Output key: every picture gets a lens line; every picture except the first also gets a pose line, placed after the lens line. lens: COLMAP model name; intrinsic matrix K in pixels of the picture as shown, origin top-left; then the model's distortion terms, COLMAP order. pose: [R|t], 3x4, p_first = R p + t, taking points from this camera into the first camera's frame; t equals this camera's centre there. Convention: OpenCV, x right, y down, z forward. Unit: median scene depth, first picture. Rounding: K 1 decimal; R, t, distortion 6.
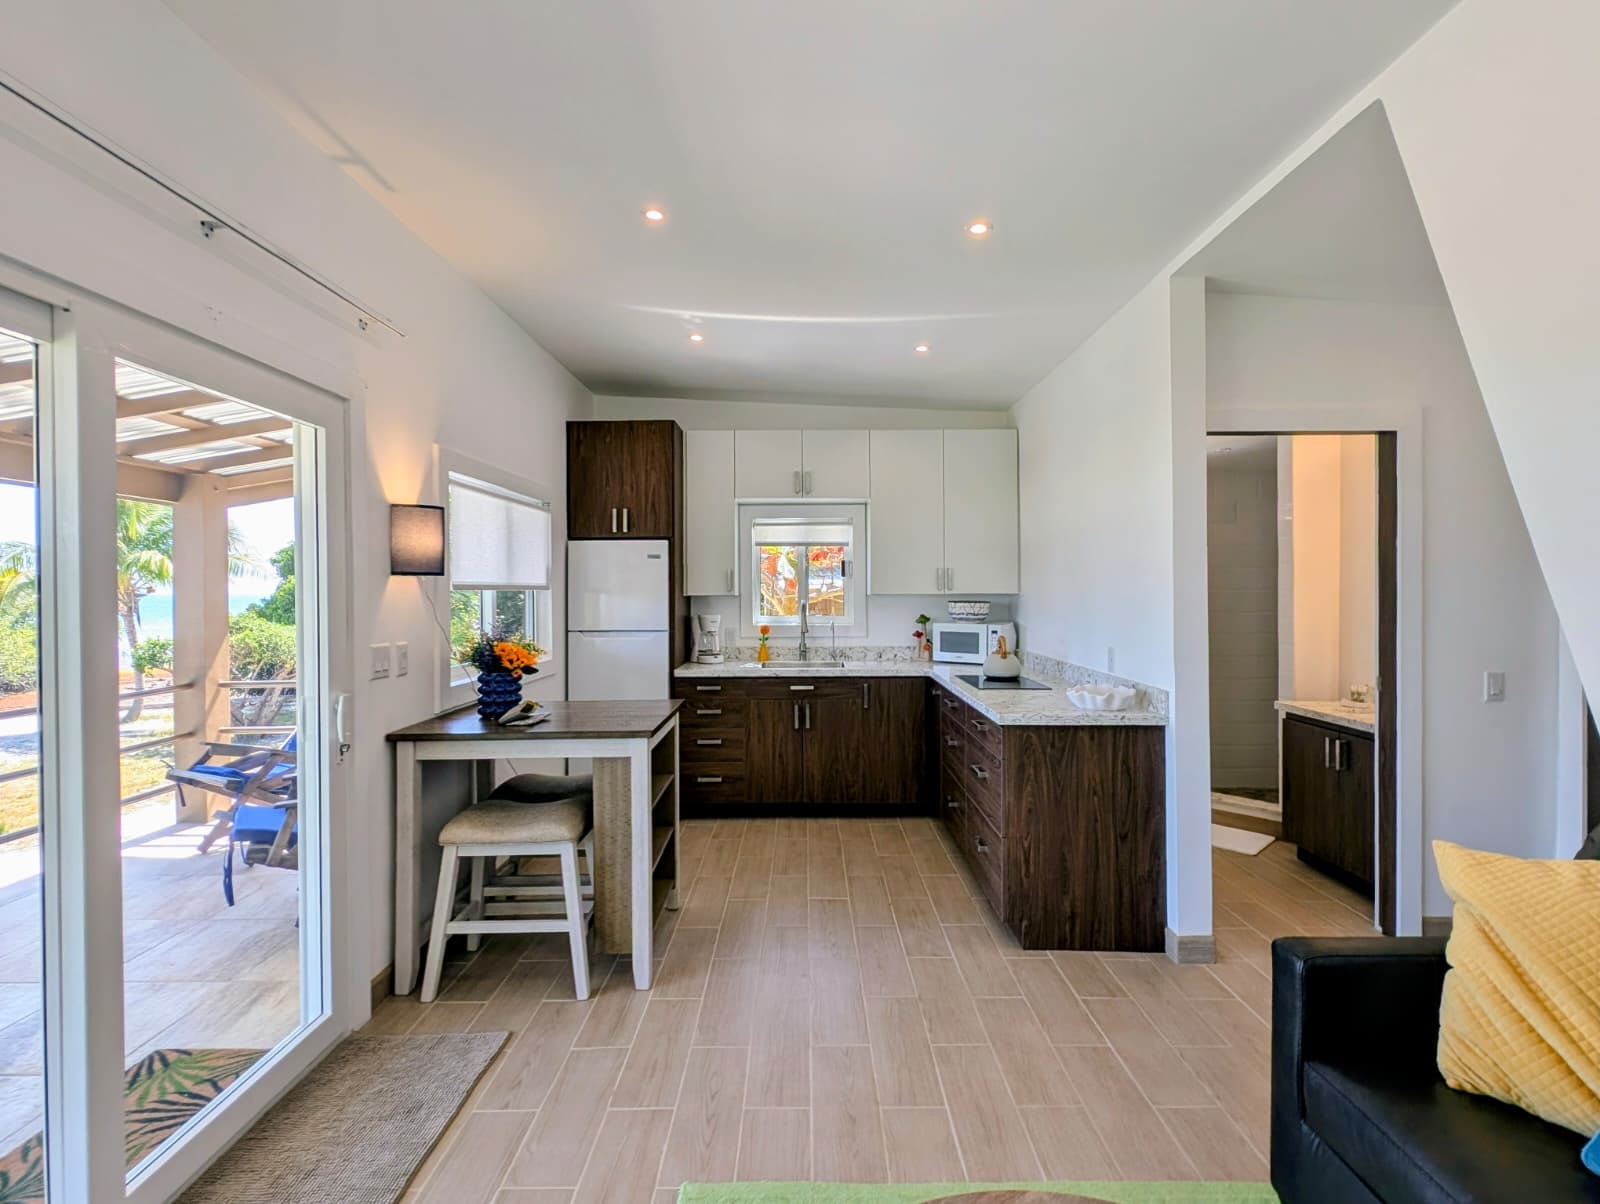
lens RADIAL K [[763.6, 0, 804.2], [0, 763.6, 598.9], [0, 0, 1]] dist [0.006739, -0.005046]
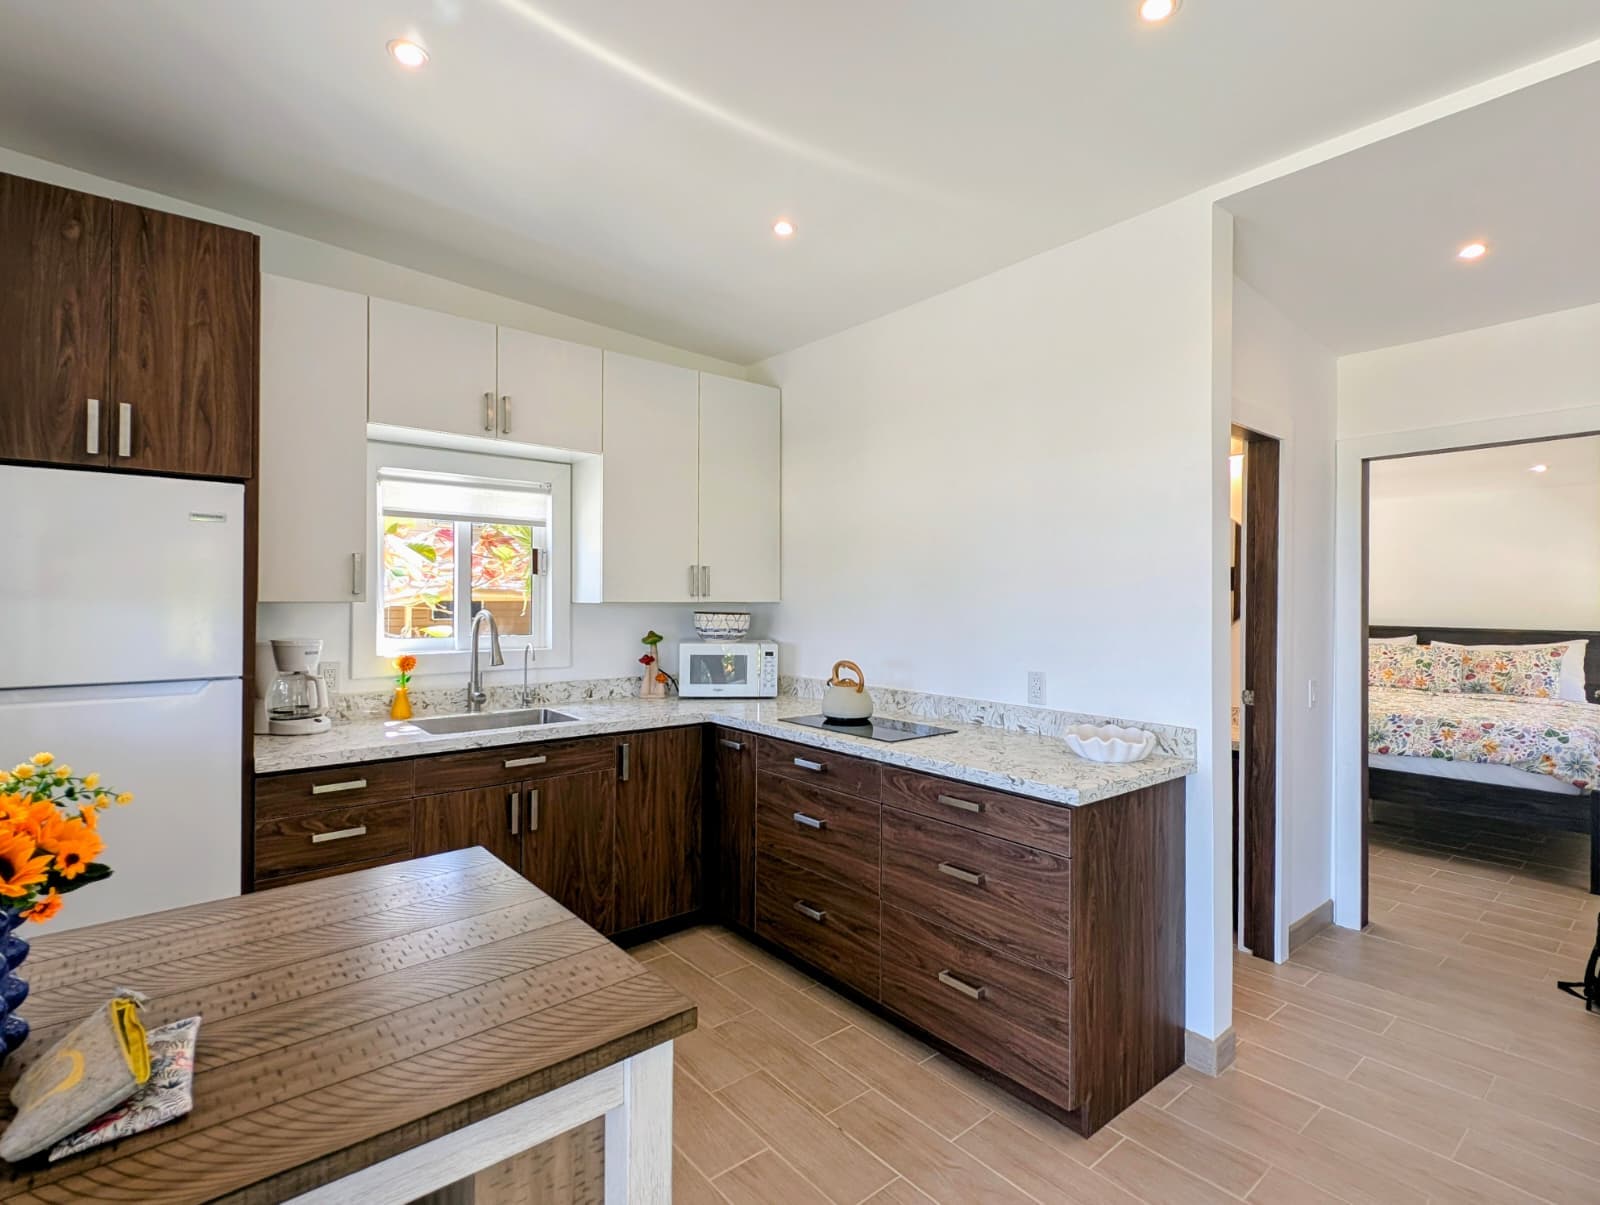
lens RADIAL K [[763.6, 0, 799.3], [0, 763.6, 592.5], [0, 0, 1]] dist [0.006739, -0.005046]
pose [[0.765642, 0.014230, 0.643110, -0.293387], [-0.001495, 0.999792, -0.020343, -0.001340], [-0.643266, 0.014614, 0.765504, 0.562879]]
